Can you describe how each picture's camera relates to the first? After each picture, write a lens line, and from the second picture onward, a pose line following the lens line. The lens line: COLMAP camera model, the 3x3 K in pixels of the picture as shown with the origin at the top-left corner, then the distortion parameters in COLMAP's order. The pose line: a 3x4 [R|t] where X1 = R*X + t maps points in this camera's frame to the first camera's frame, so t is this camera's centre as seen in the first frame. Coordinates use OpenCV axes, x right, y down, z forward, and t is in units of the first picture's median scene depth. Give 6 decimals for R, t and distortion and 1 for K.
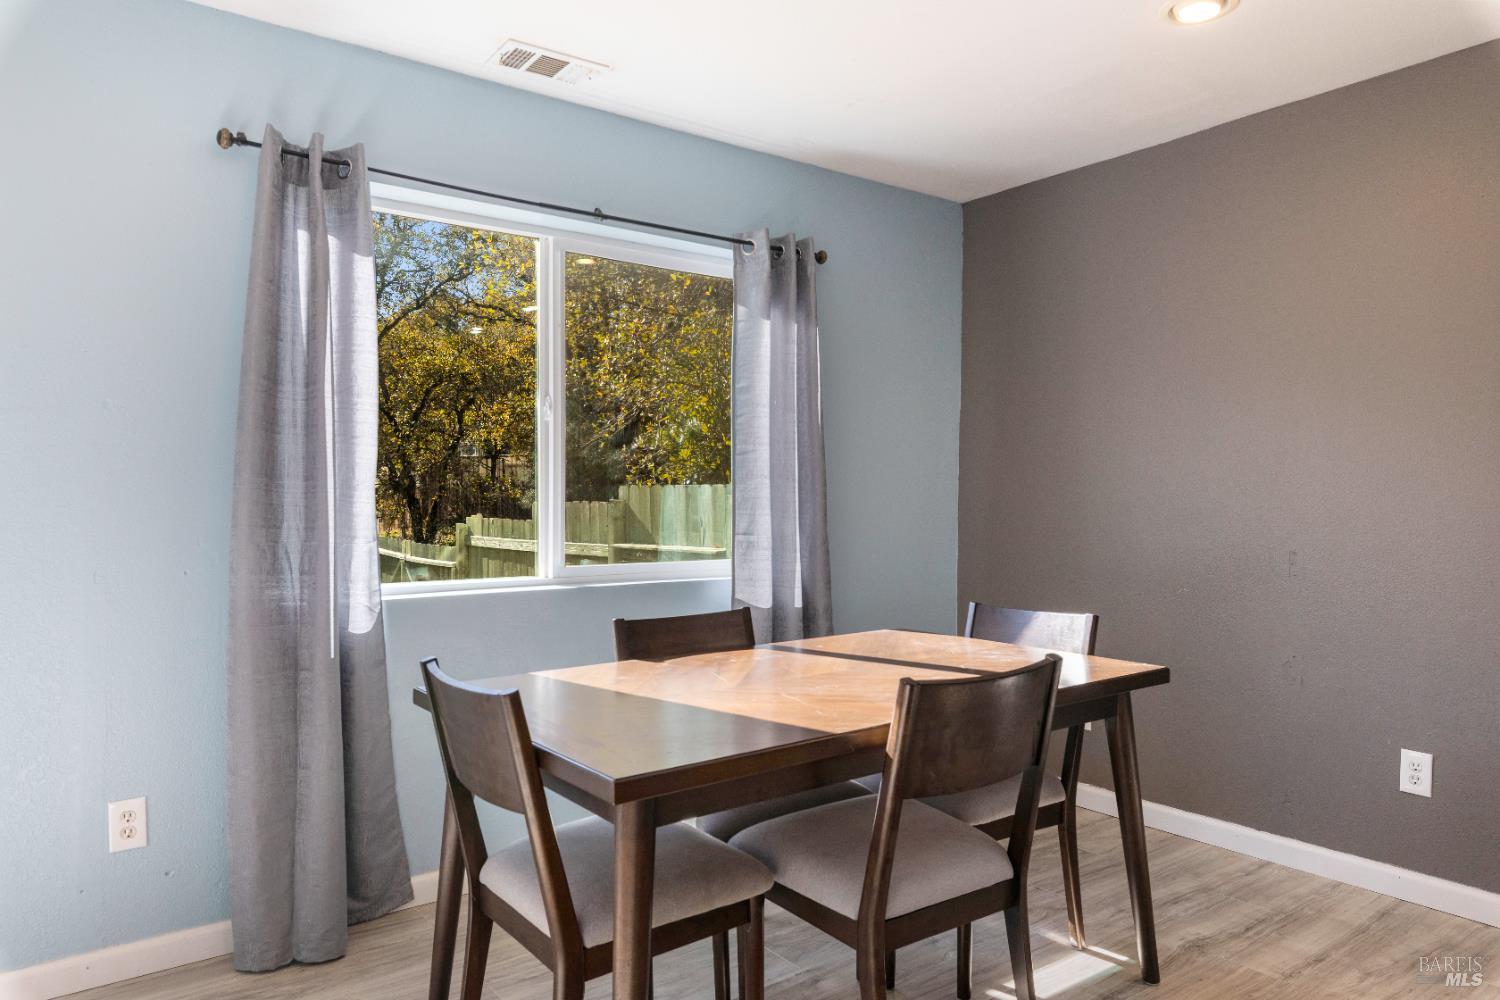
lens RADIAL K [[996.2, 0, 755.6], [0, 996.2, 503.2], [0, 0, 1]] dist [-0.000589, 0.001757]
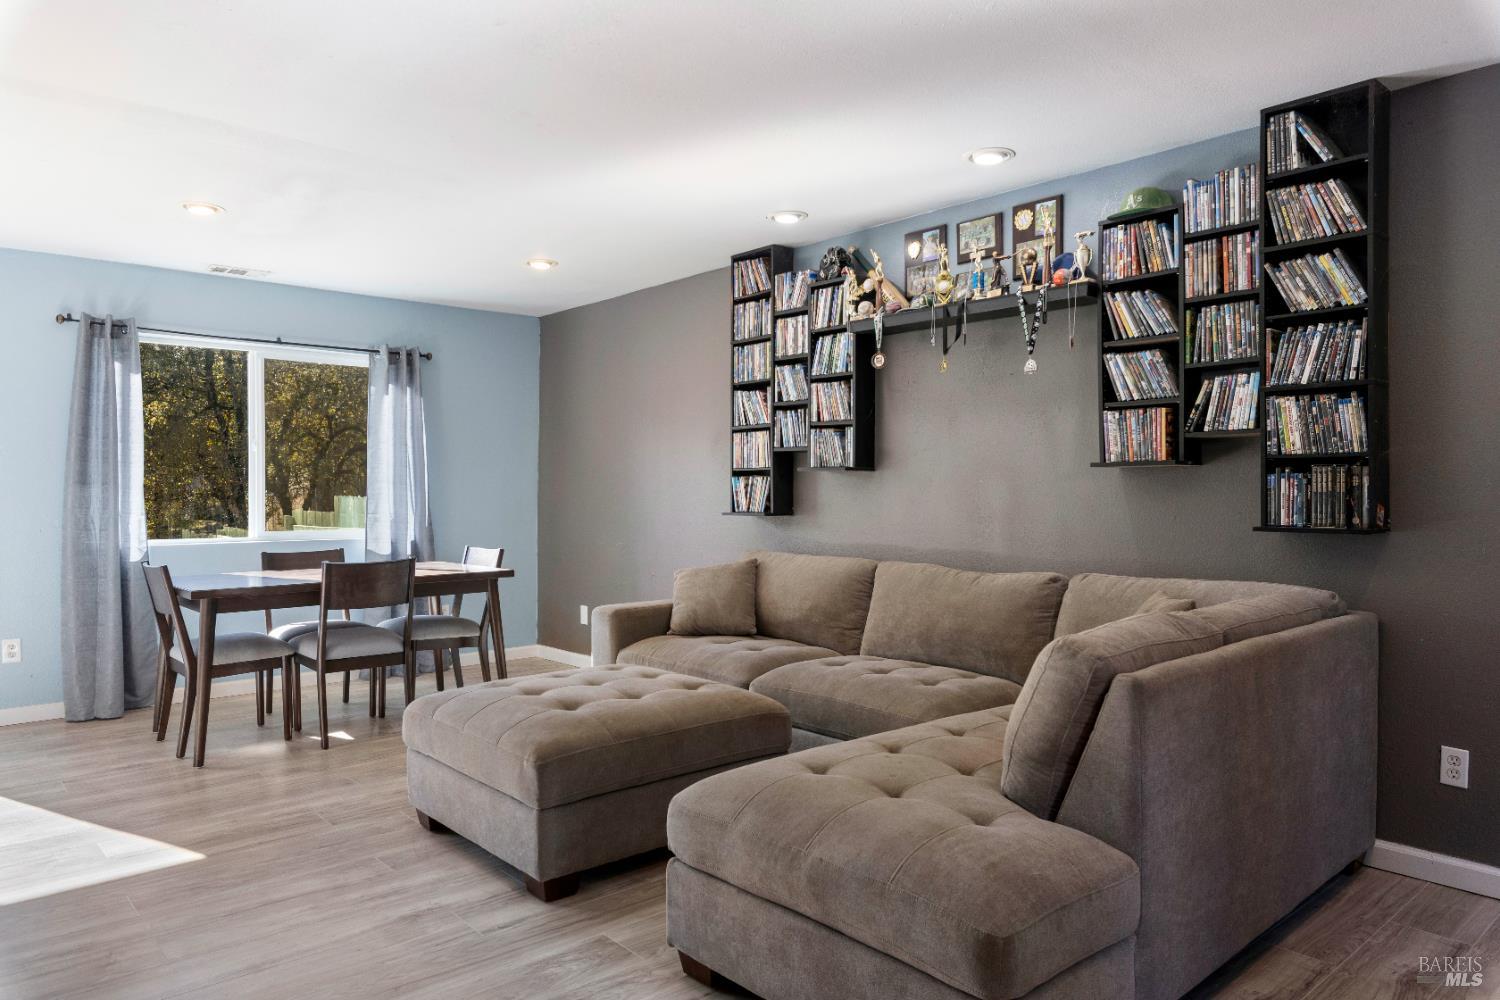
lens RADIAL K [[996.2, 0, 748.2], [0, 996.2, 497.3], [0, 0, 1]] dist [-0.000589, 0.001757]
pose [[0.997002, -0.004027, 0.077273, 0.692614], [0.004169, 0.999990, -0.001675, 0.011054], [-0.077266, 0.001992, 0.997009, -1.111235]]
